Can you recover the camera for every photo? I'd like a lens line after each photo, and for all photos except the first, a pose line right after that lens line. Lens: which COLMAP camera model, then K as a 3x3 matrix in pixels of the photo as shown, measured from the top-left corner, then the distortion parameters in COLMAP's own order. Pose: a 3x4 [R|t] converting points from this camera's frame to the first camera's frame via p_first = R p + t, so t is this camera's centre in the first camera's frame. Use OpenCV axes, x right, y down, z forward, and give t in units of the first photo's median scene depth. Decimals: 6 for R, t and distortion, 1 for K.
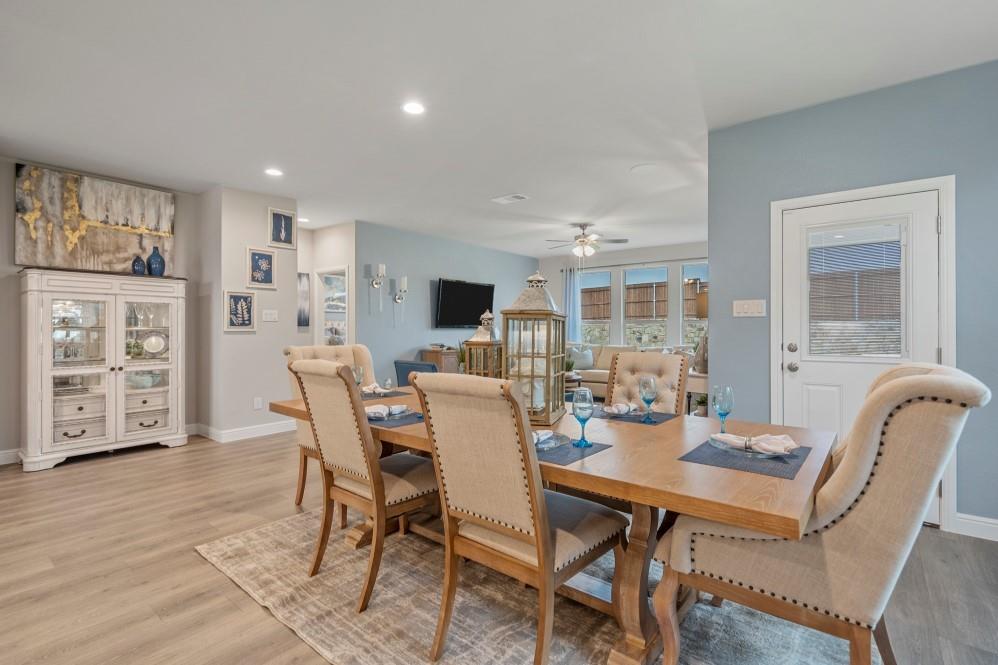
lens RADIAL K [[463.9, 0, 502.0], [0, 463.9, 328.8], [0, 0, 1]] dist [-0.000319, 0.000172]
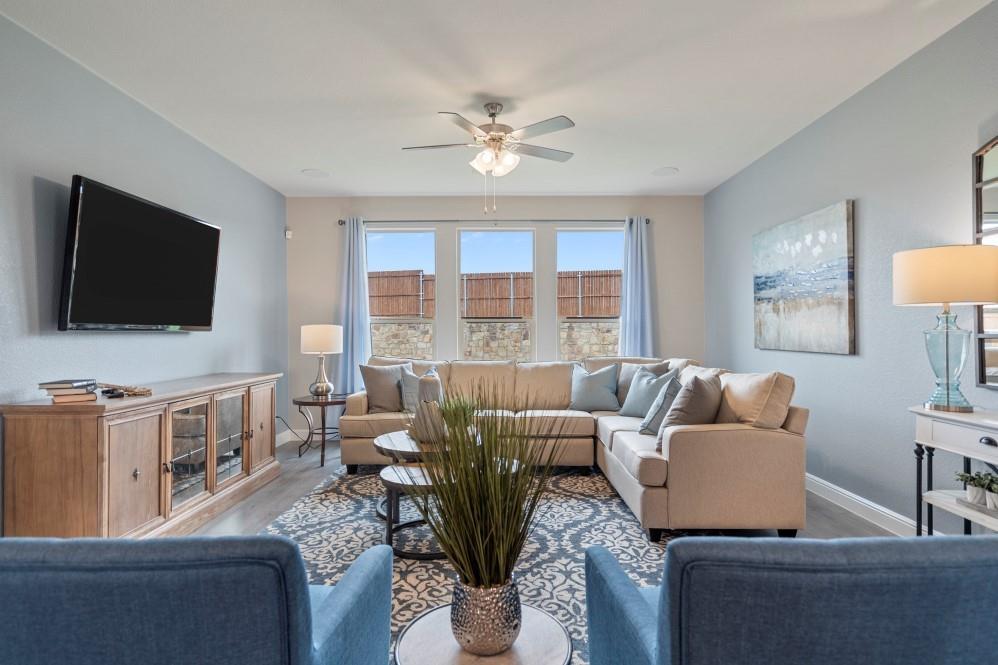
lens RADIAL K [[526.6, 0, 501.2], [0, 526.6, 331.8], [0, 0, 1]] dist [0.005710, -0.000040]
pose [[0.781452, -0.006639, 0.623931, -0.153386], [0.008234, 0.999966, 0.000328, 0.000963], [-0.623912, 0.004881, 0.781480, 0.611509]]
